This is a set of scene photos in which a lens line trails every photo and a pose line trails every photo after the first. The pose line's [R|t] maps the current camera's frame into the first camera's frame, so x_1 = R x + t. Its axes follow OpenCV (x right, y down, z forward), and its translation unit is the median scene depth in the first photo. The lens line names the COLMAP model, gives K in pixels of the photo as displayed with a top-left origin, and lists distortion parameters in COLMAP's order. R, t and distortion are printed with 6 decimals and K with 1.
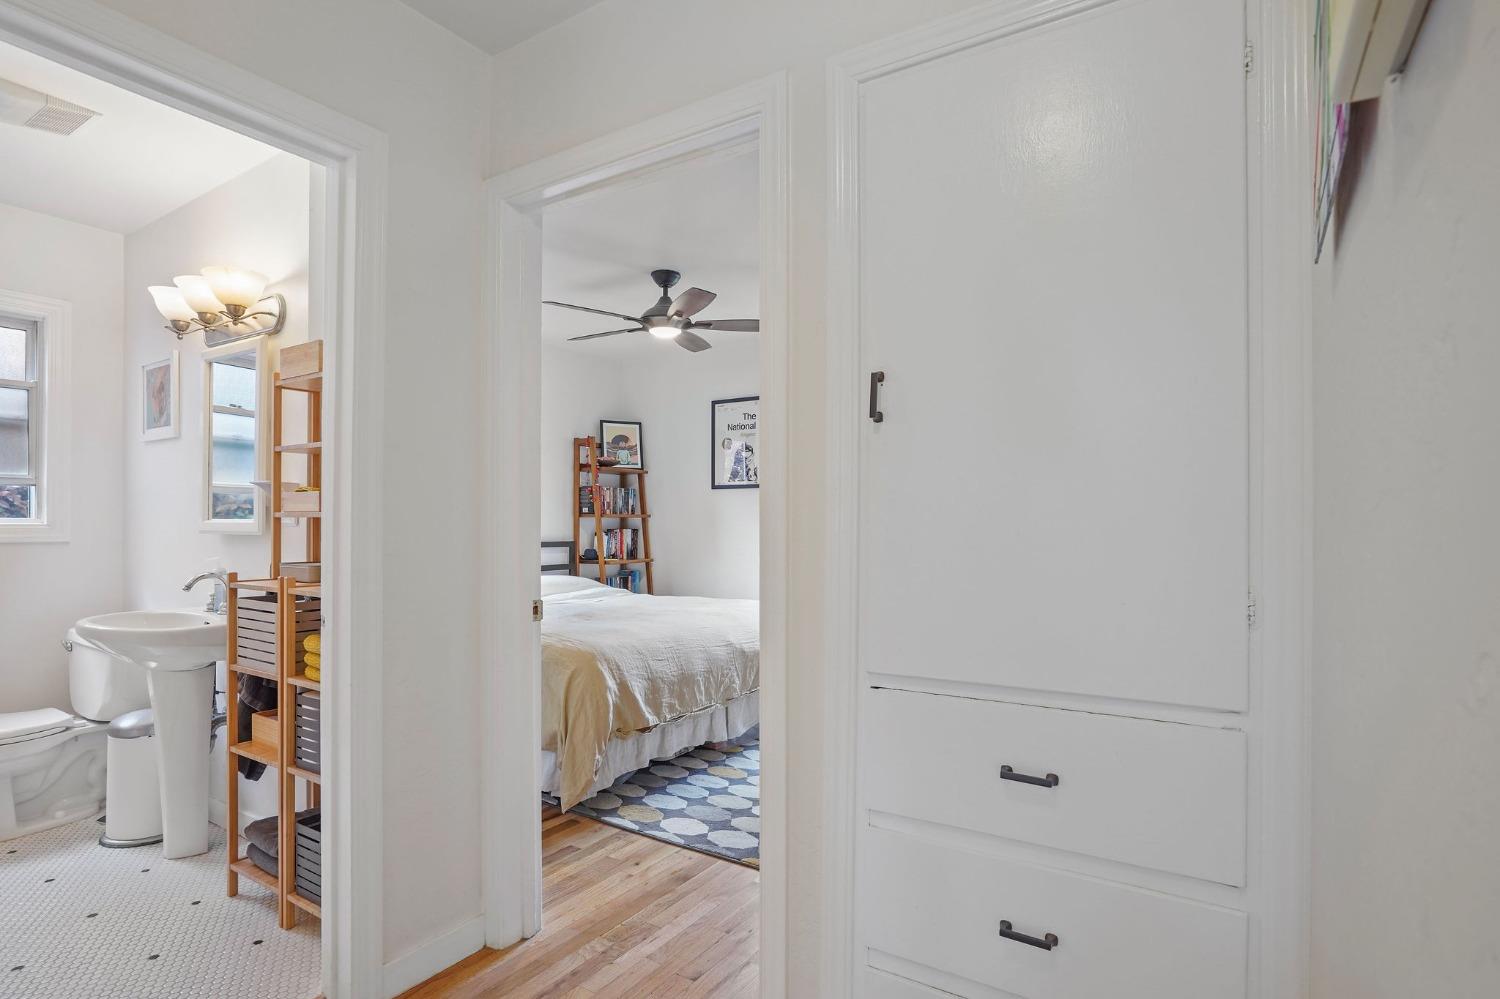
lens RADIAL K [[762.0, 0, 752.6], [0, 762.0, 515.1], [0, 0, 1]] dist [-0.046319, 0.000198]
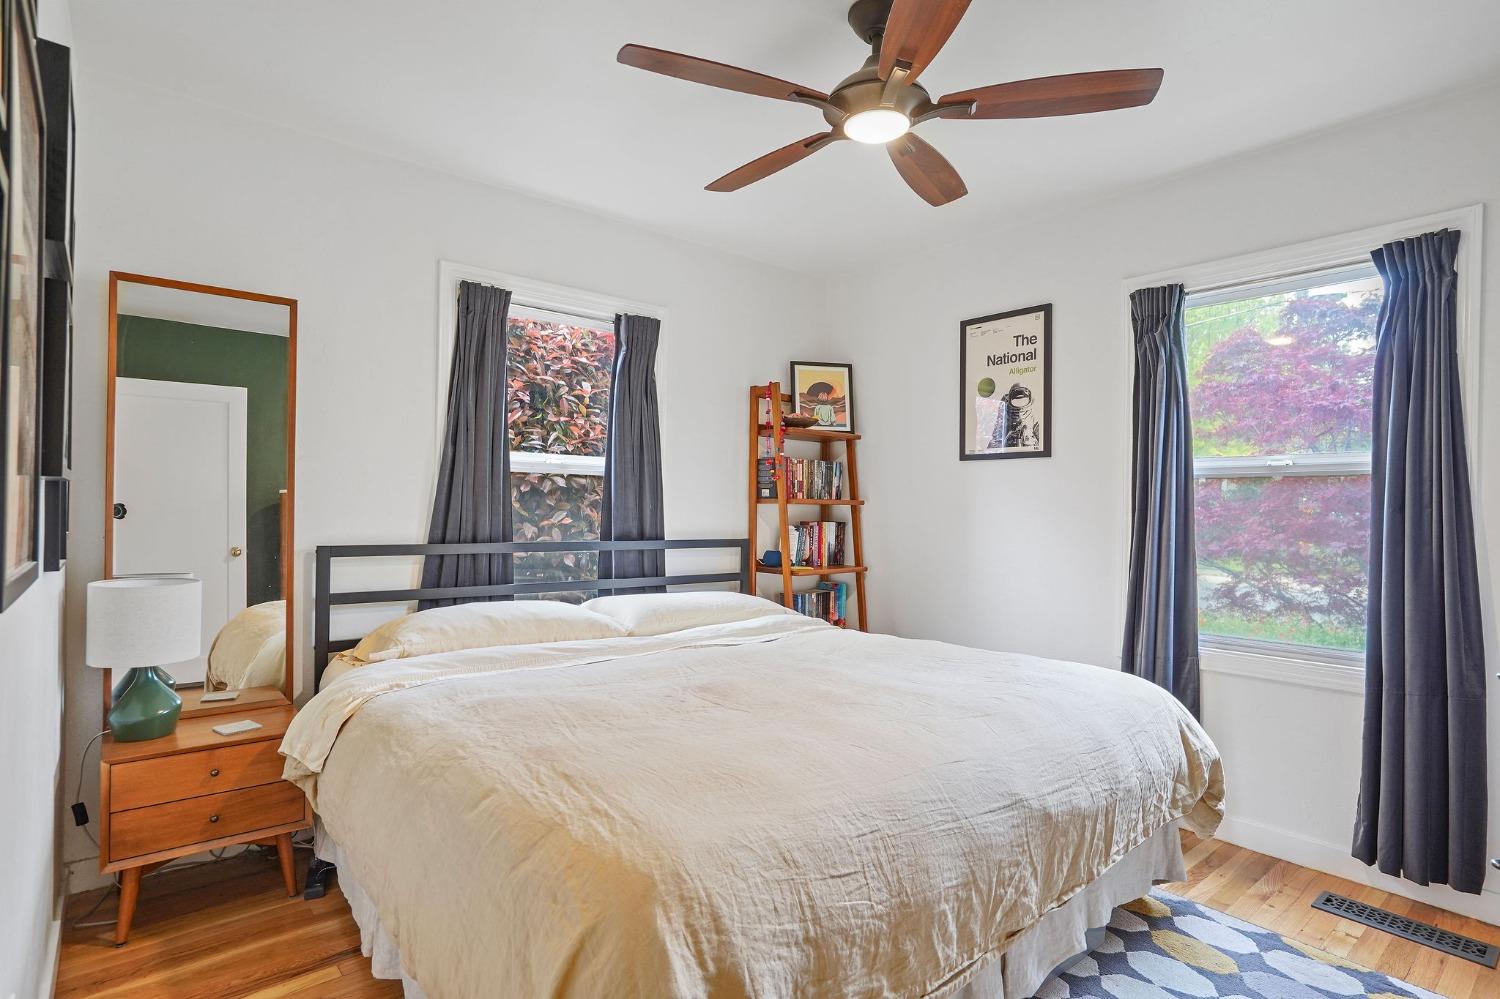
lens RADIAL K [[762.0, 0, 752.6], [0, 762.0, 515.1], [0, 0, 1]] dist [-0.046319, 0.000198]
pose [[0.954886, 0.012372, -0.296714, -0.030691], [-0.007893, 0.999836, 0.016287, 0.002013], [0.296866, -0.013210, 0.954828, 0.350719]]
